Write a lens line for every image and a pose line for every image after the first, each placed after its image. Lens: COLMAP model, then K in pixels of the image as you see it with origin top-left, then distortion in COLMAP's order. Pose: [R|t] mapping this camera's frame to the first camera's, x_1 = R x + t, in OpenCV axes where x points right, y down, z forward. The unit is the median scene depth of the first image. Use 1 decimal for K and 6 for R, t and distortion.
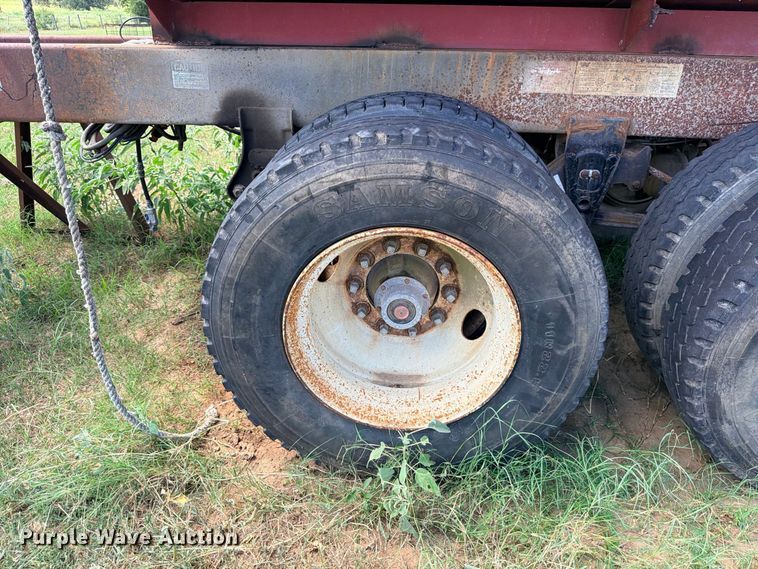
lens RADIAL K [[535.4, 0, 379.0], [0, 535.4, 284.5], [0, 0, 1]] dist [0.074519, -0.123034]
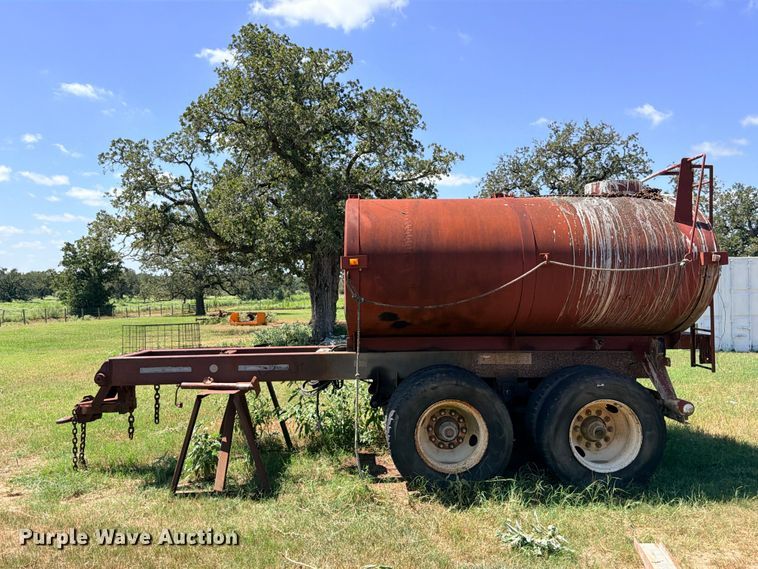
lens RADIAL K [[632.2, 0, 379.0], [0, 632.2, 284.5], [0, 0, 1]] dist [0.107528, -0.230337]
pose [[0.996160, -0.020879, 0.085030, -0.609891], [0.057892, 0.885632, -0.460766, 0.894604], [-0.065685, 0.463919, 0.883439, -2.411860]]
